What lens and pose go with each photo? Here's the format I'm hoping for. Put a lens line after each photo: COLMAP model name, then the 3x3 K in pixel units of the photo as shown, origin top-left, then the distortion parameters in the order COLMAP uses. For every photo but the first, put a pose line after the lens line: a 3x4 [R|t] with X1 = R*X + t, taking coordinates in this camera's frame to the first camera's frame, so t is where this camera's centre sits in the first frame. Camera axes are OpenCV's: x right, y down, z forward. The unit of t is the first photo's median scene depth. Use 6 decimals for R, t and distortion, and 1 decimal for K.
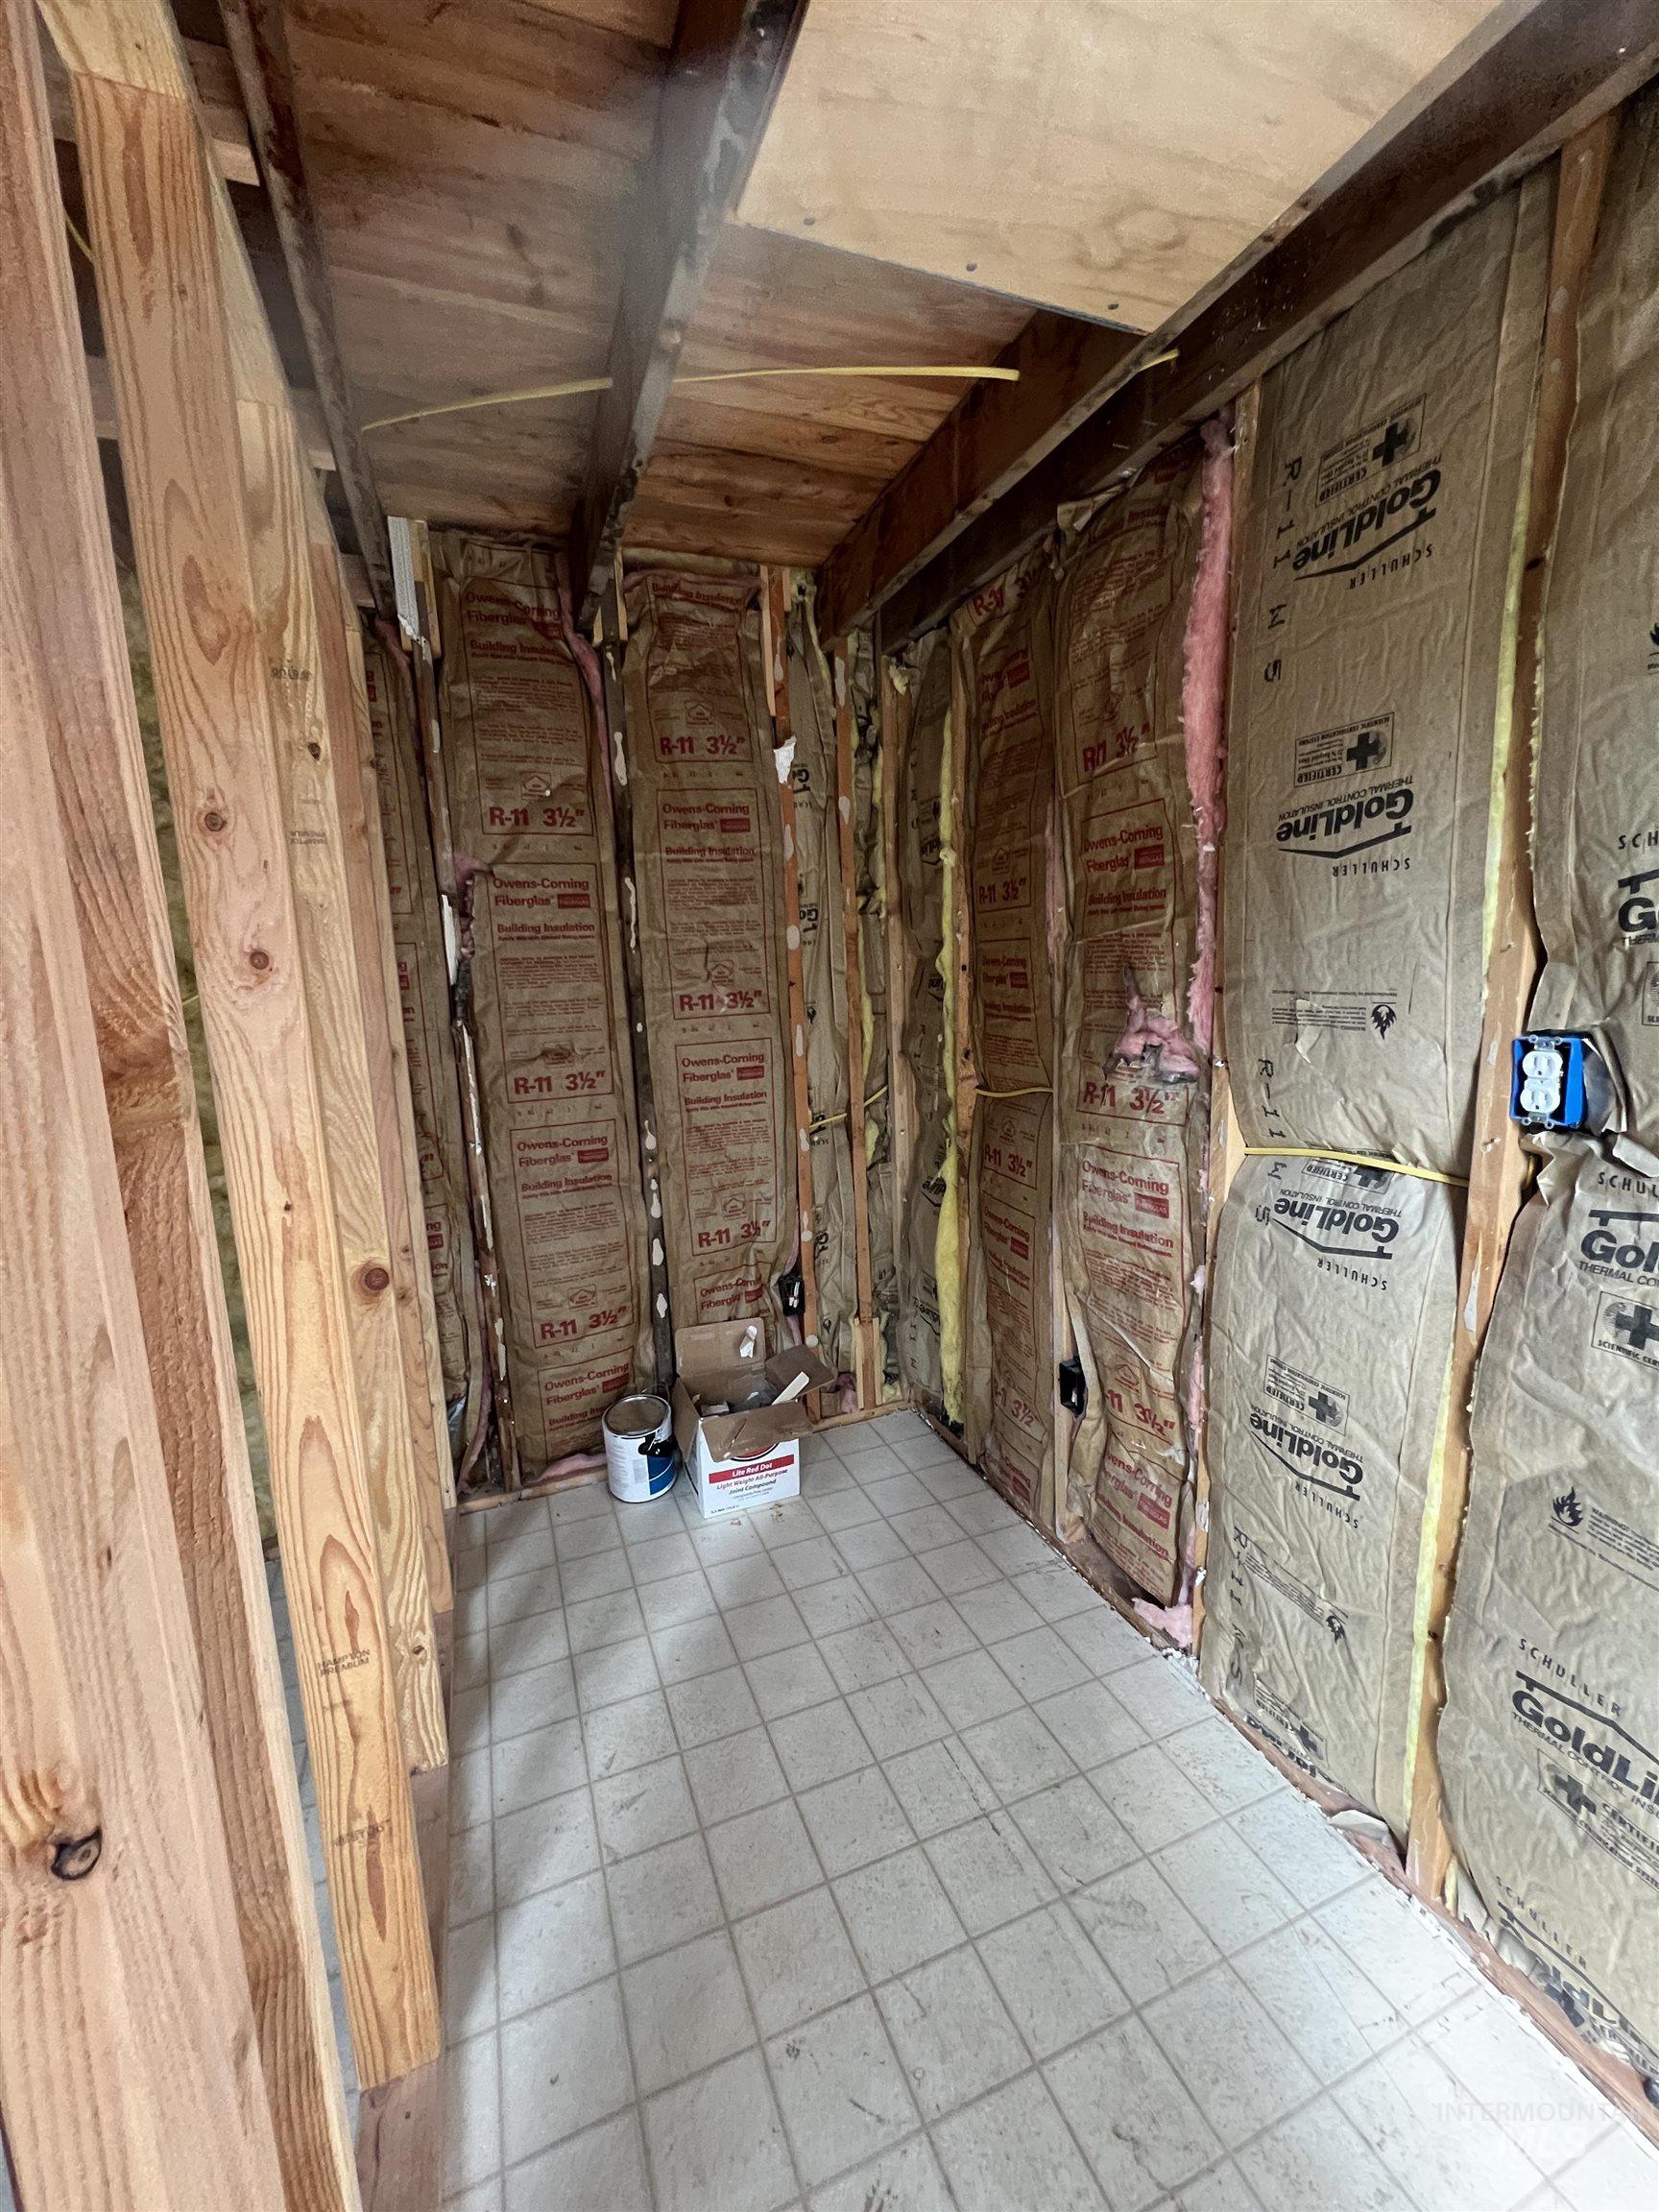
lens RADIAL K [[885.8, 0, 826.9], [0, 885.8, 1108.5], [0, 0, 1]] dist [0.000229, 0.000027]
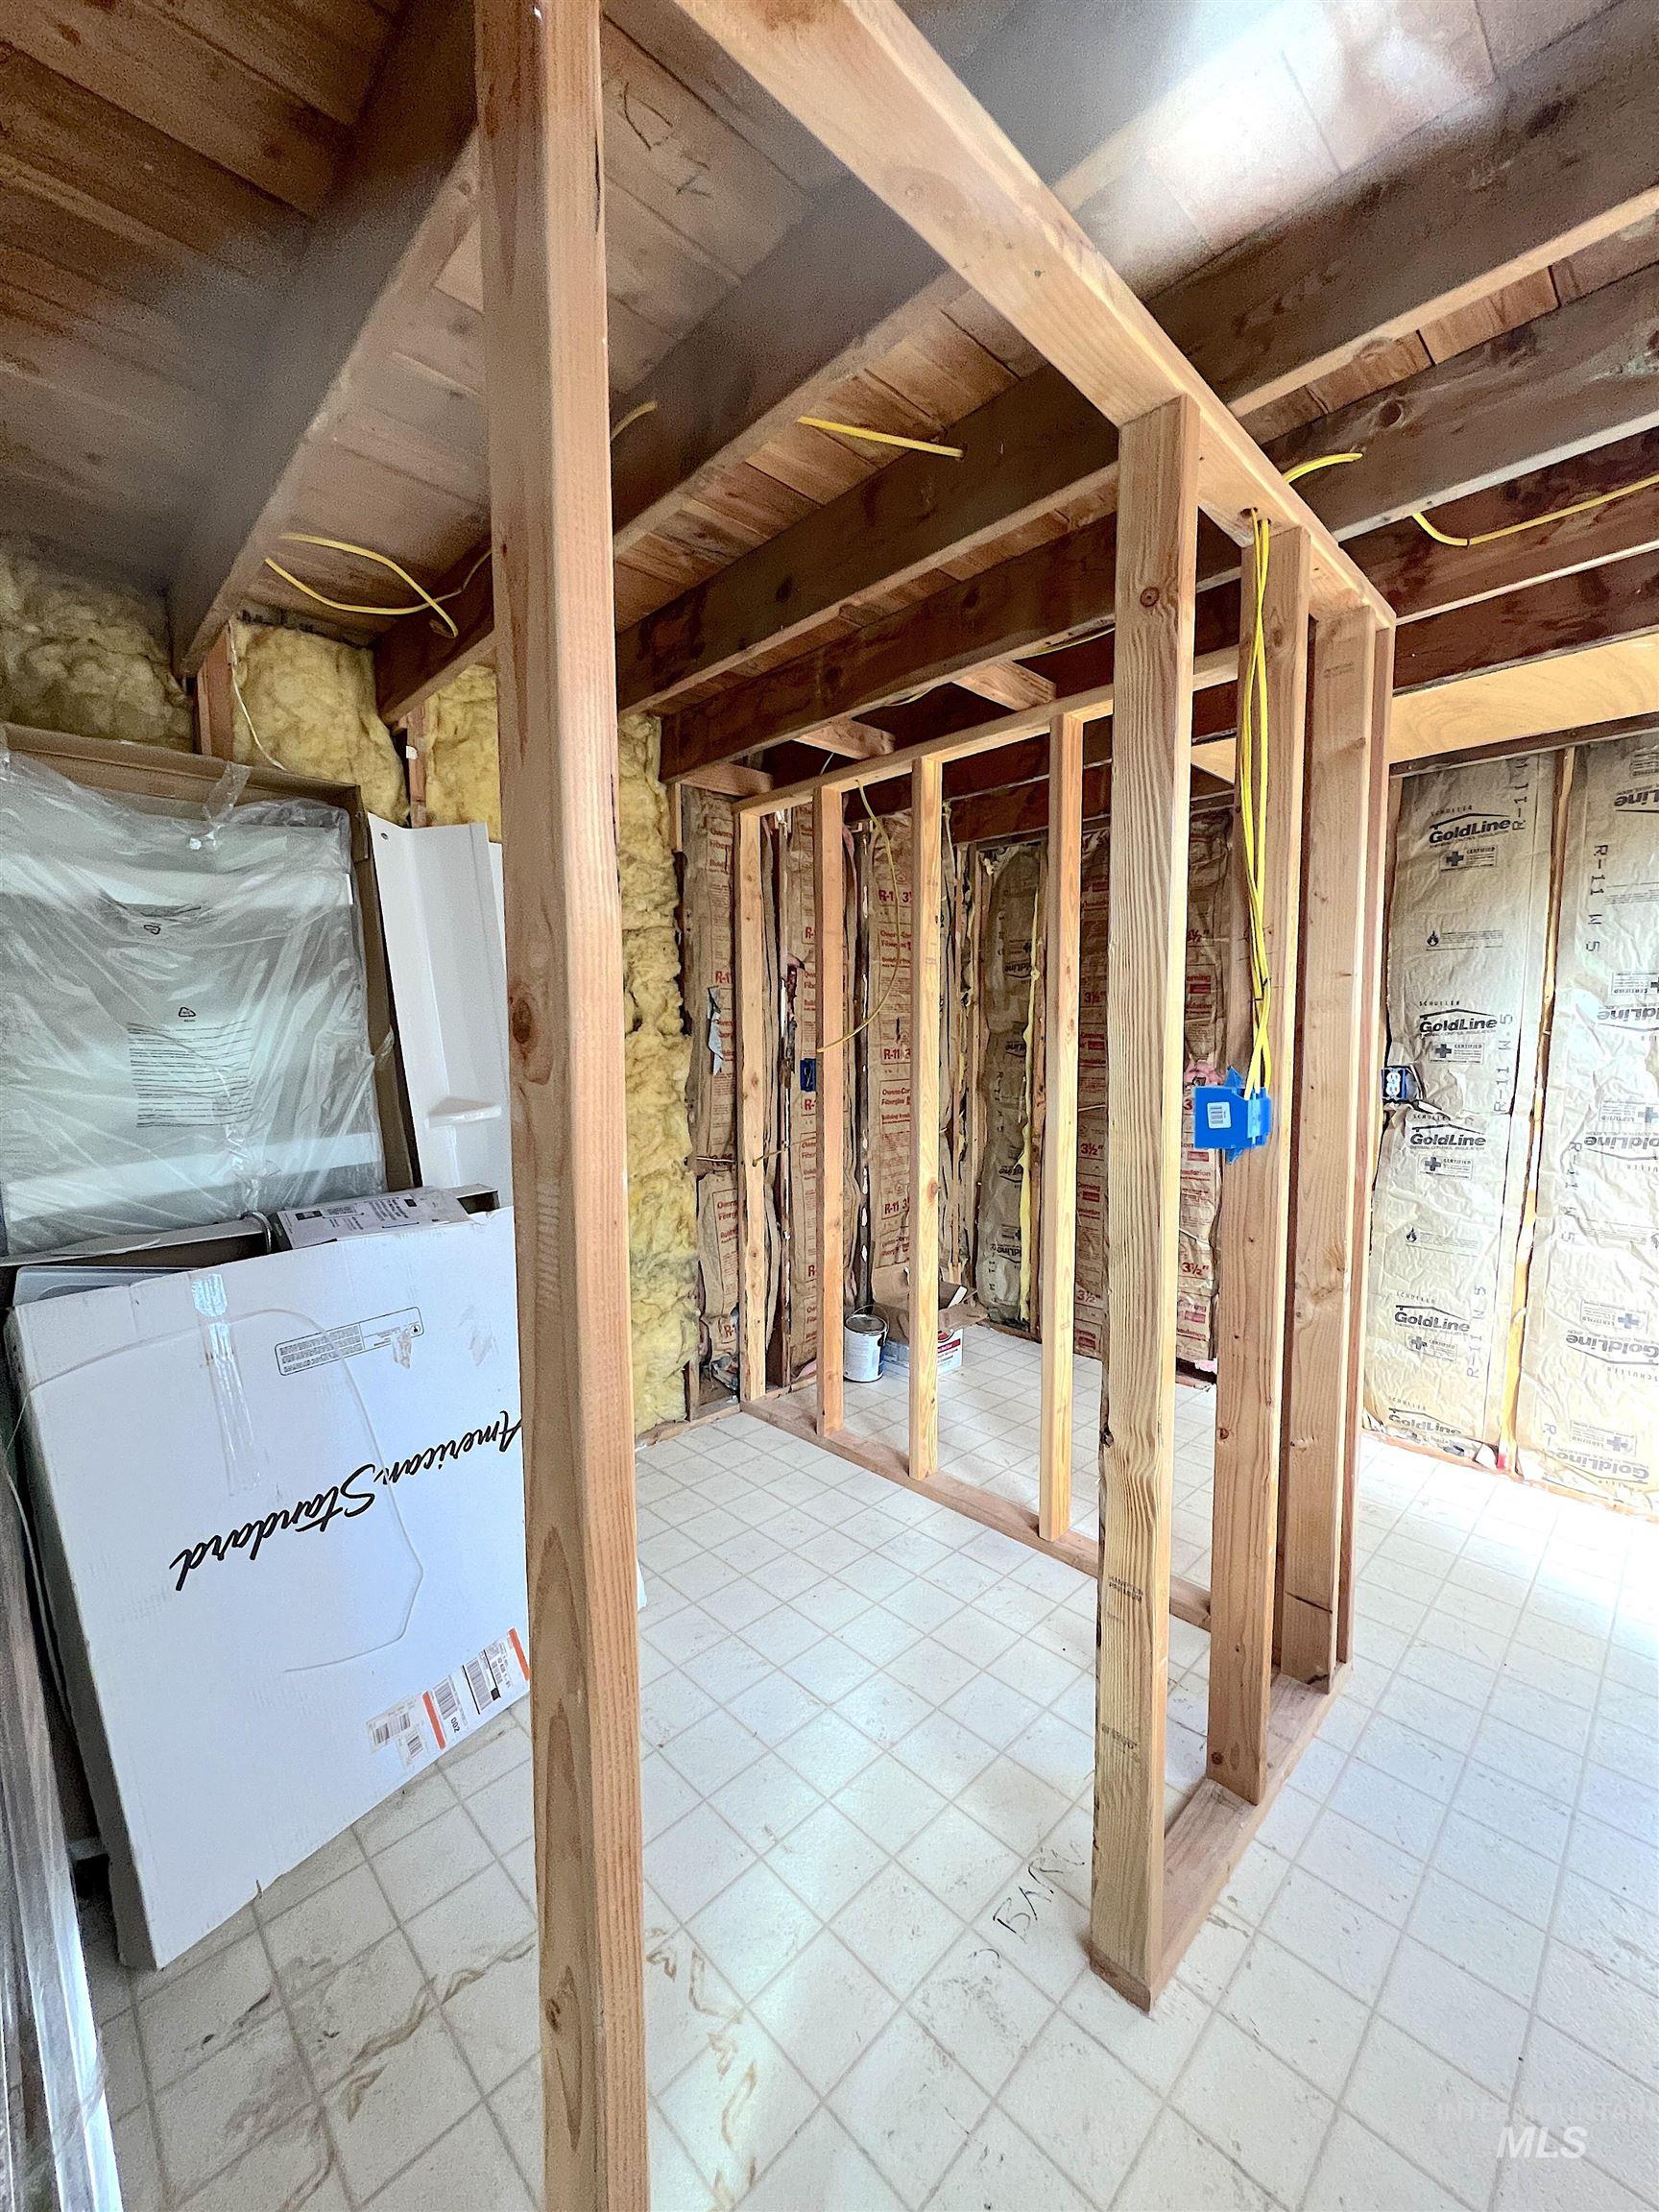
lens RADIAL K [[885.8, 0, 831.3], [0, 885.8, 1108.4], [0, 0, 1]] dist [0.000229, 0.000027]
pose [[0.923491, 0.003432, 0.383605, -1.315402], [0.028458, 0.996592, -0.077427, 0.146889], [-0.382563, 0.082420, 0.920246, -0.617214]]
